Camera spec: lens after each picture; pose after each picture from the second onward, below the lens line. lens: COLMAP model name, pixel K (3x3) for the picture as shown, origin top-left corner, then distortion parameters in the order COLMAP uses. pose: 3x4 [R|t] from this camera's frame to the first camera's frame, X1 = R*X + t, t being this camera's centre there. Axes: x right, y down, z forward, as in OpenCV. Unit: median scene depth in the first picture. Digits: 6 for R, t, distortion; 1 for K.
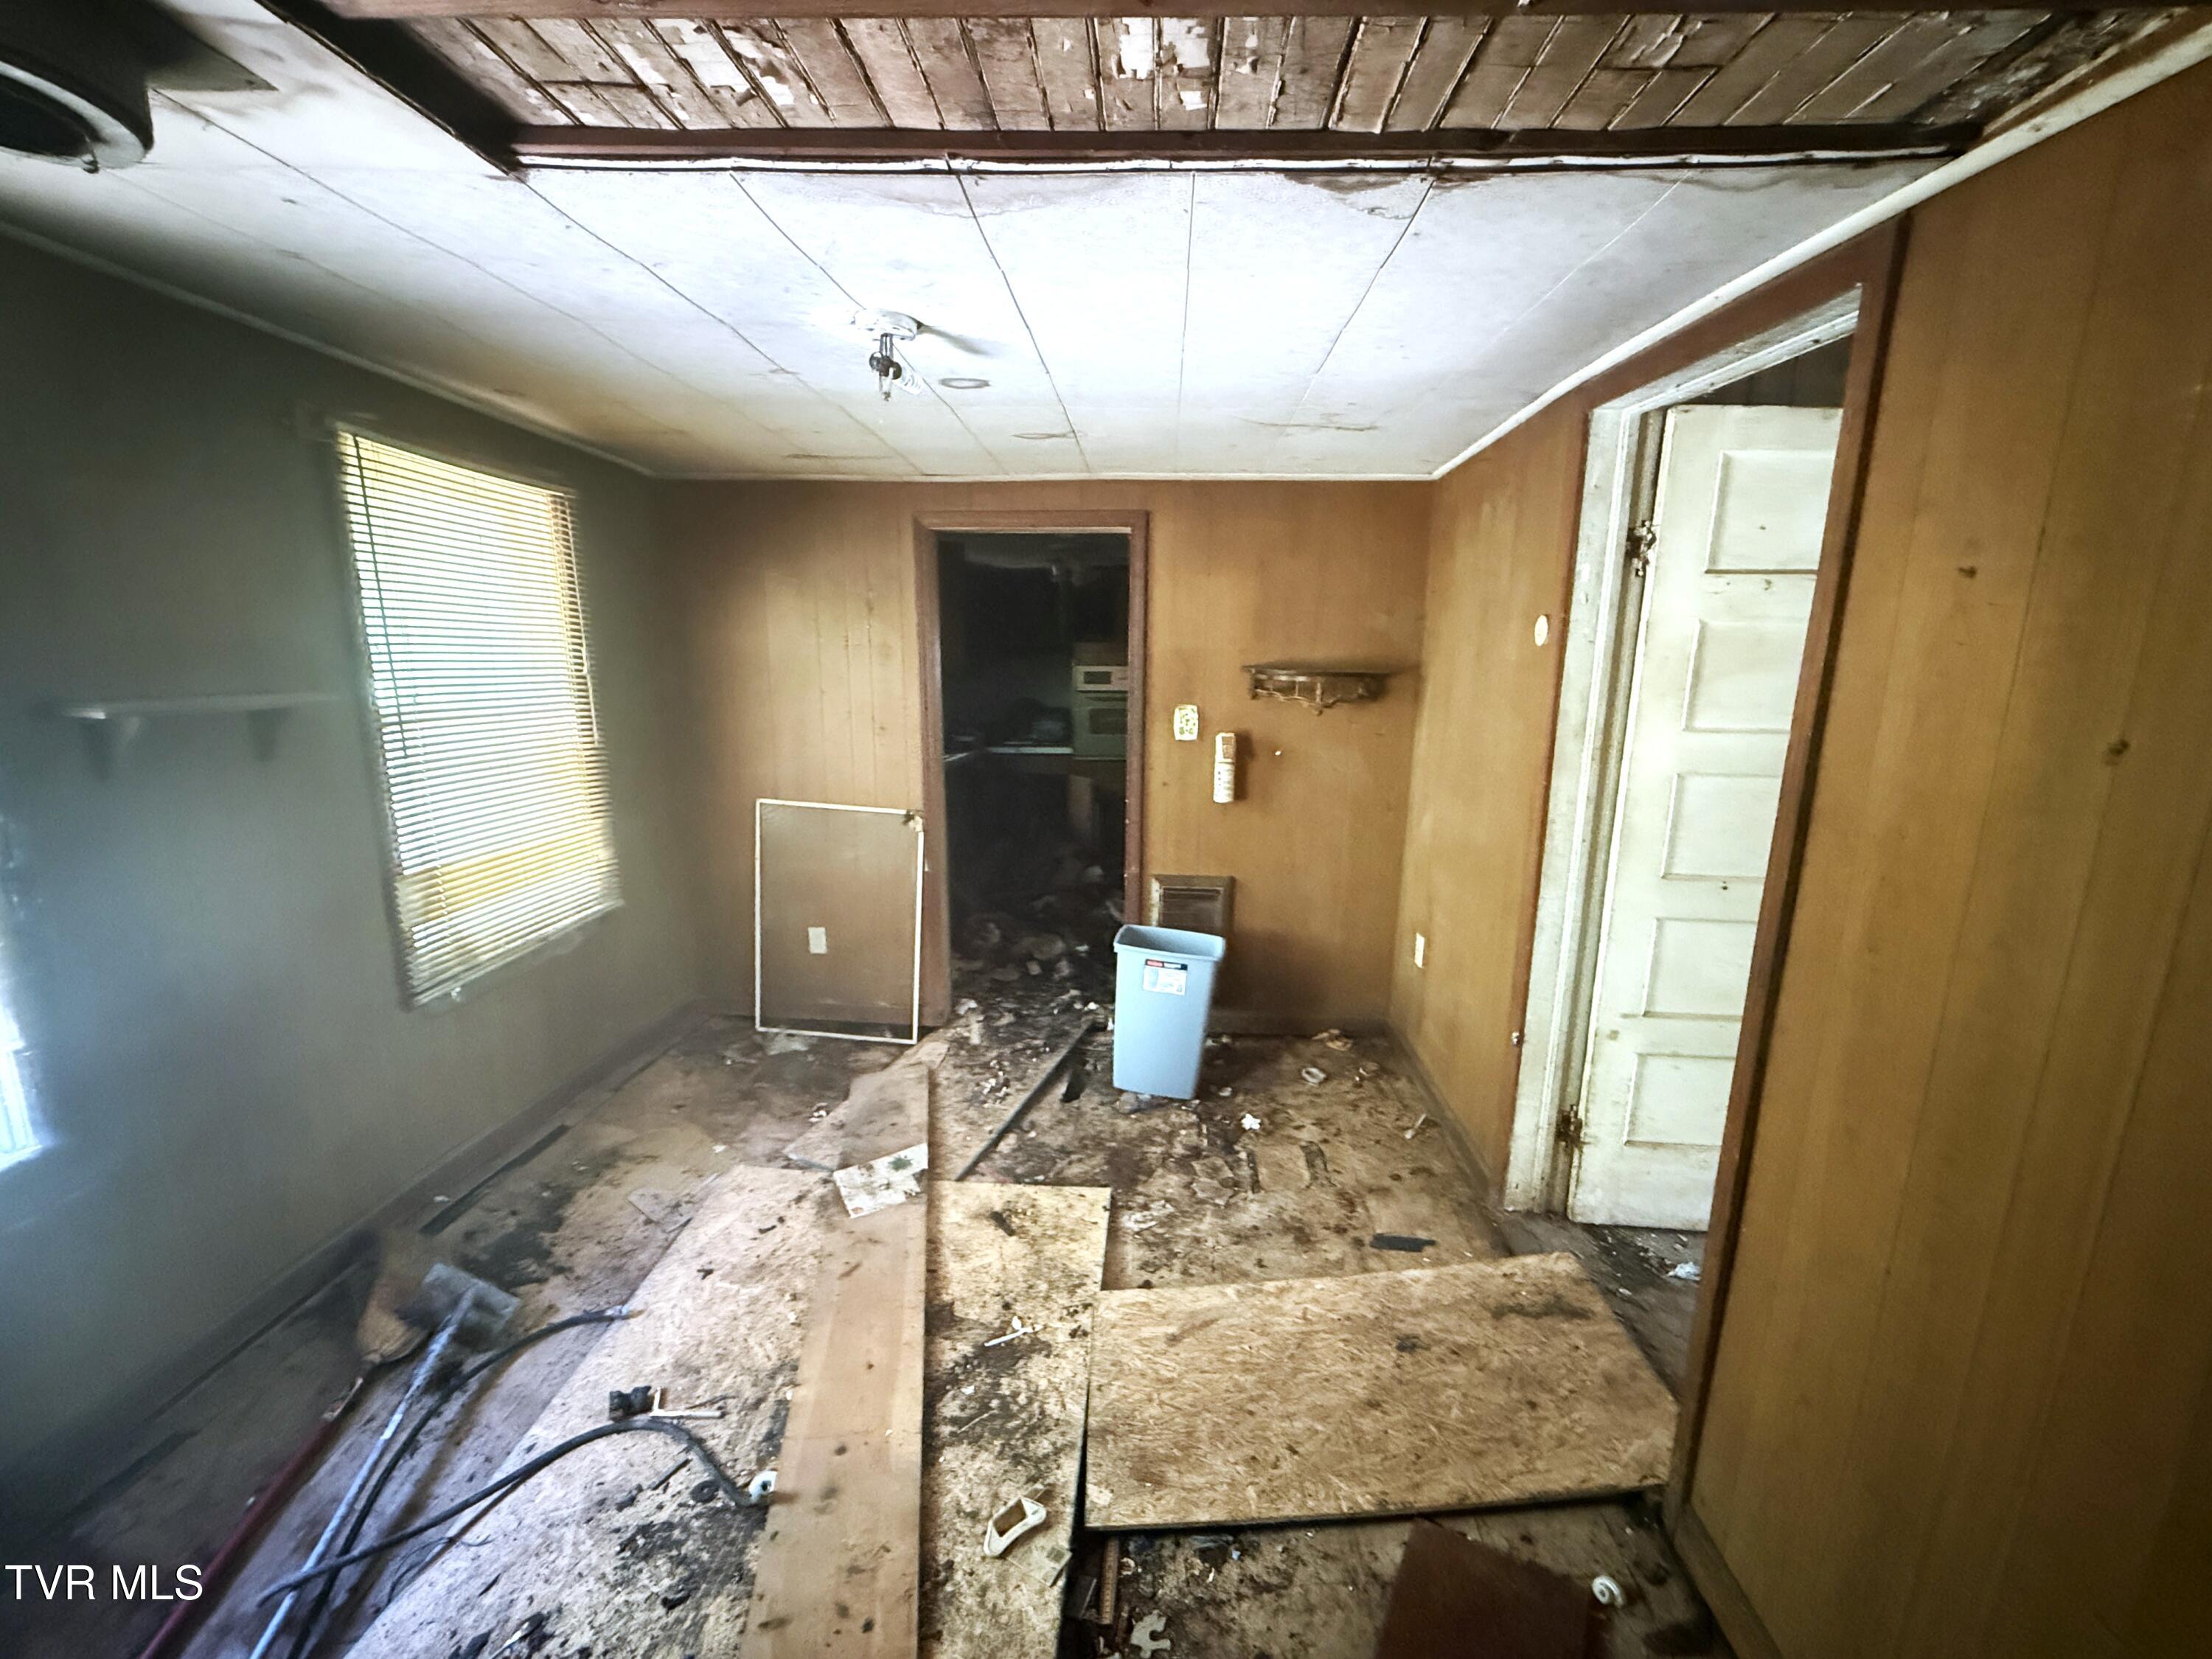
lens RADIAL K [[877.9, 0, 1112.4], [0, 877.9, 826.3], [0, 0, 1]] dist [0.001904, 0.000147]
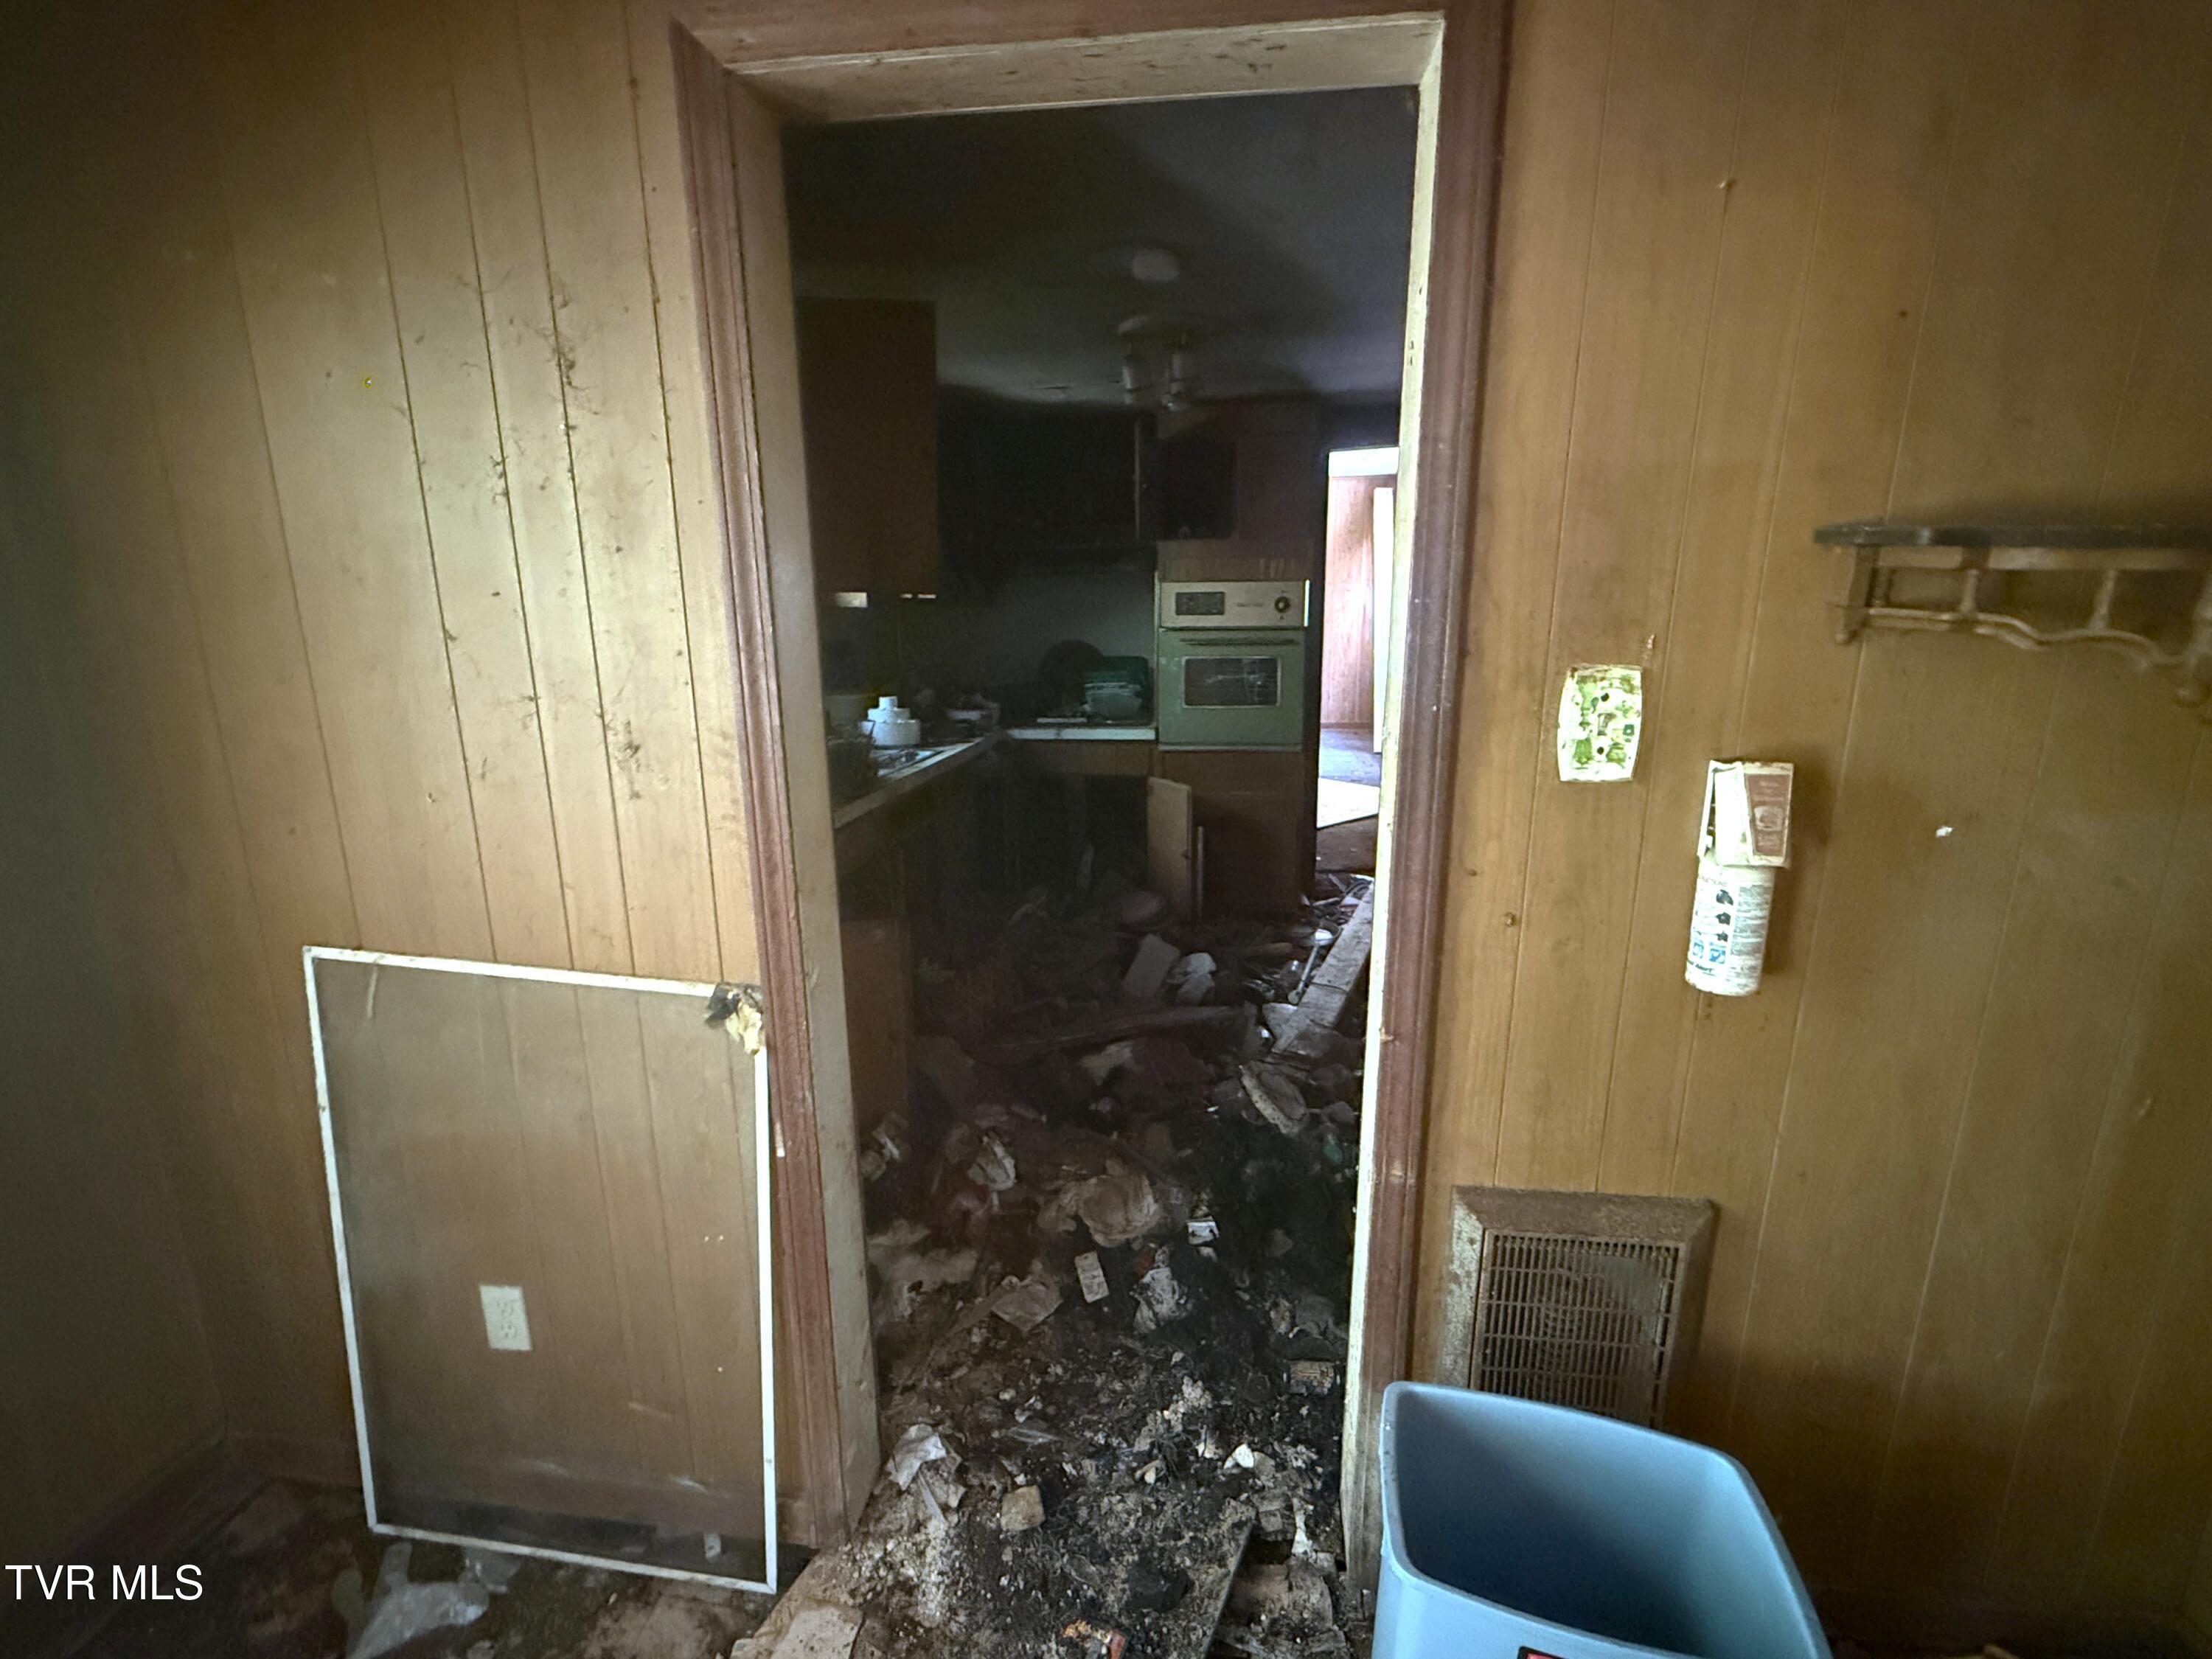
lens RADIAL K [[1028.1, 0, 1103.9], [0, 1028.1, 826.9], [0, 0, 1]] dist [0.005066, -0.000269]
pose [[0.997538, -0.001854, -0.070109, -0.059667], [0.004404, 0.999334, 0.036233, -0.097071], [0.069995, -0.036452, 0.996881, 0.641807]]
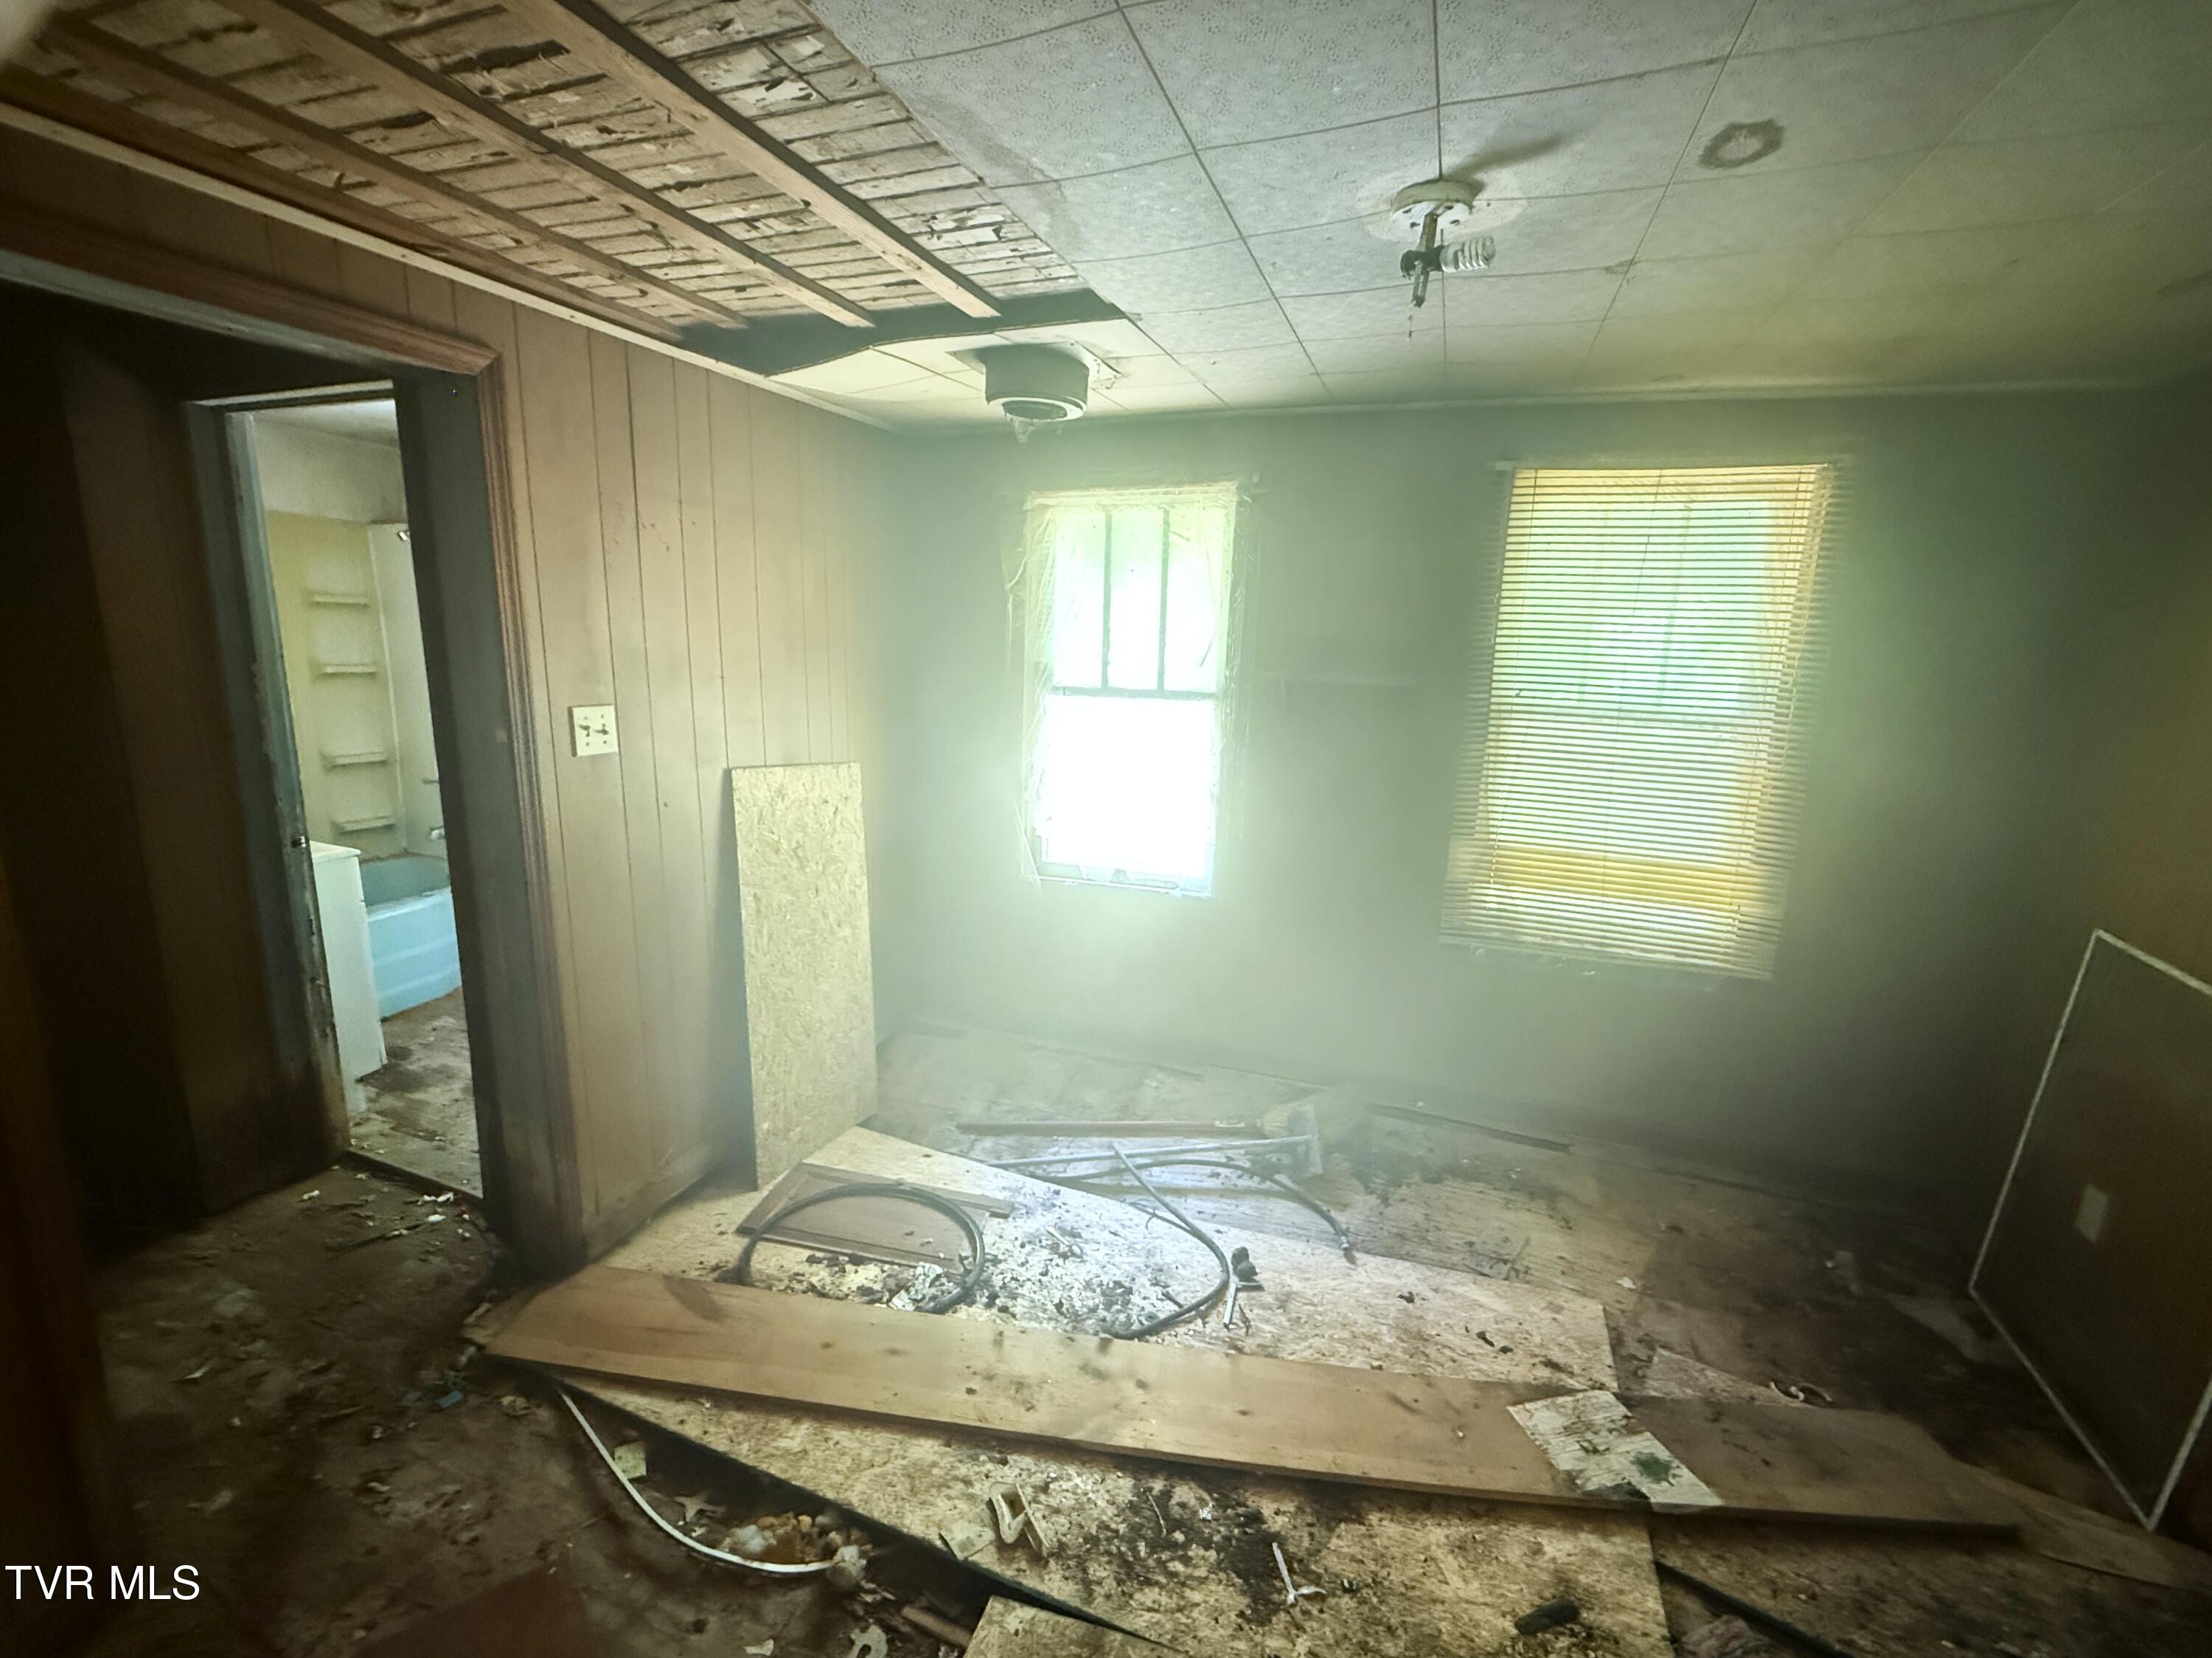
lens RADIAL K [[939.8, 0, 1106.7], [0, 939.8, 827.9], [0, 0, 1]] dist [-0.001609, -0.000084]
pose [[-0.285687, 0.165370, -0.943947, 0.356443], [-0.225054, 0.945875, 0.233821, -0.095661], [0.931522, 0.279238, -0.233007, 0.561482]]
